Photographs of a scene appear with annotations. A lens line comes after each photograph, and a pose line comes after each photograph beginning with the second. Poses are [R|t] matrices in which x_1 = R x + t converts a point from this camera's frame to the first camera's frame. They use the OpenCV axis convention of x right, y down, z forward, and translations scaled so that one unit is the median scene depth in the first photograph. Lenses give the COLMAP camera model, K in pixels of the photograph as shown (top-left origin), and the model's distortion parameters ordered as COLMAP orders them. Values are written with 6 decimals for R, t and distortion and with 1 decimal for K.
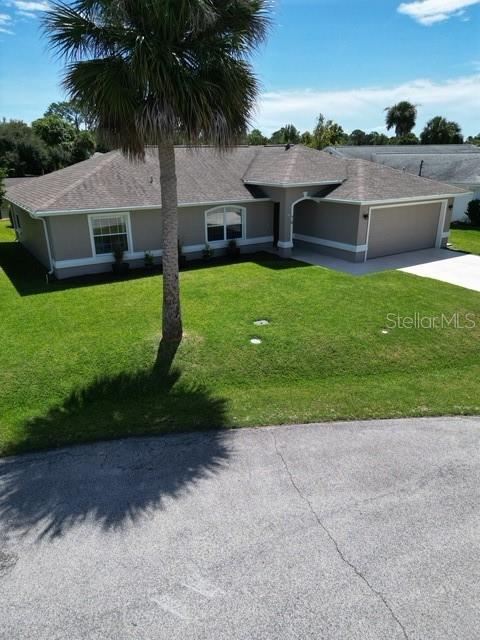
lens RADIAL K [[448.5, 0, 240.0], [0, 448.5, 320.0], [0, 0, 1]] dist [0.094335, -0.114983]
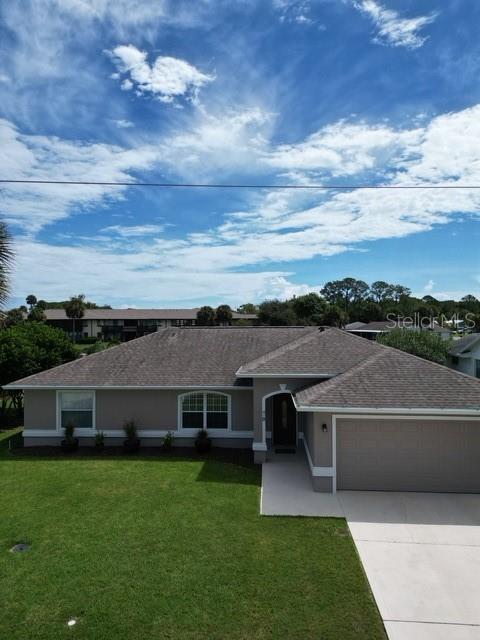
lens RADIAL K [[448.5, 0, 240.0], [0, 448.5, 320.0], [0, 0, 1]] dist [0.094335, -0.114983]
pose [[0.803329, 0.003253, -0.595526, 0.572638], [-0.208313, 0.938349, -0.275876, -0.156272], [0.557914, 0.345675, 0.754480, 0.317062]]
